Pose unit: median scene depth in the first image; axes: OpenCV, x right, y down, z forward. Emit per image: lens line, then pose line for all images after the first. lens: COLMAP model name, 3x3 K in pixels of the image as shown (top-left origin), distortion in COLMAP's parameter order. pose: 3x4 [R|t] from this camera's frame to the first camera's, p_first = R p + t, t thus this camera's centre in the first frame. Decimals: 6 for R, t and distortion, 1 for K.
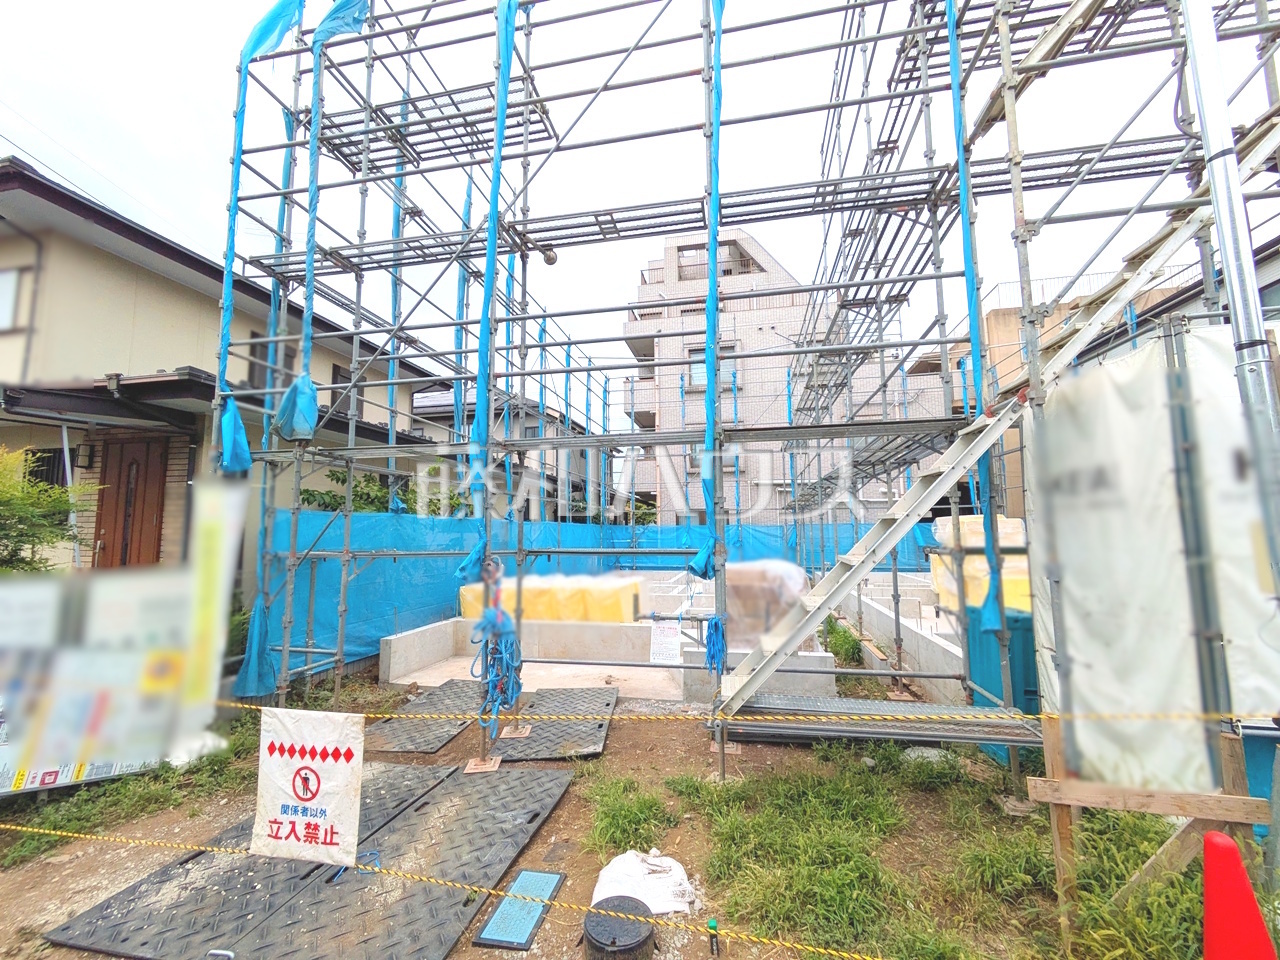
lens RADIAL K [[509.4, 0, 640.4], [0, 509.4, 482.8], [0, 0, 1]] dist [0.000805, 0.000750]
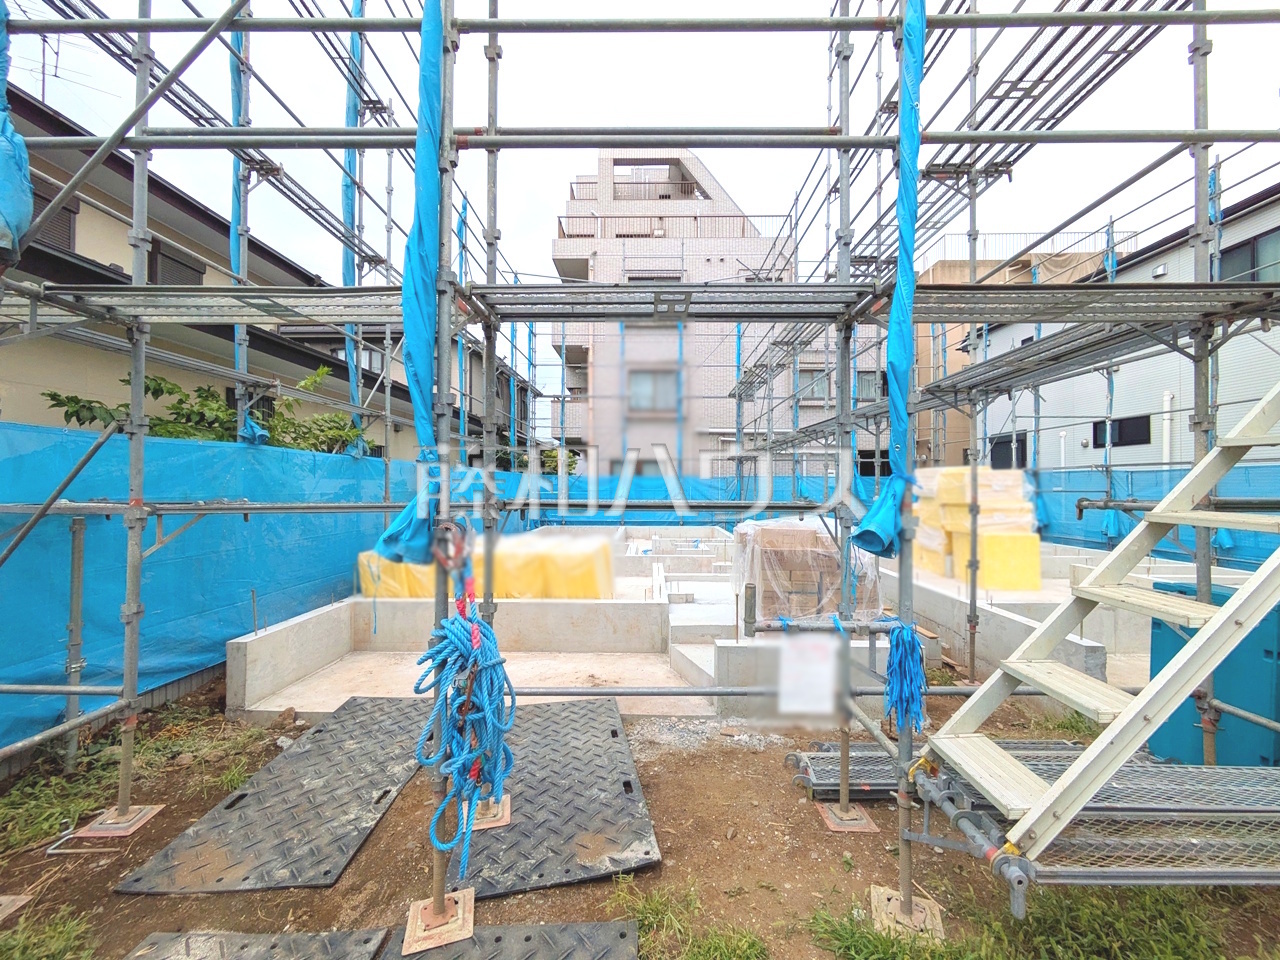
lens RADIAL K [[509.4, 0, 640.4], [0, 509.4, 482.8], [0, 0, 1]] dist [0.000805, 0.000750]
pose [[0.982363, 0.012434, 0.186568, -0.146536], [-0.029168, 0.995762, 0.087216, 0.048331], [-0.184693, -0.091120, 0.978563, 0.347532]]
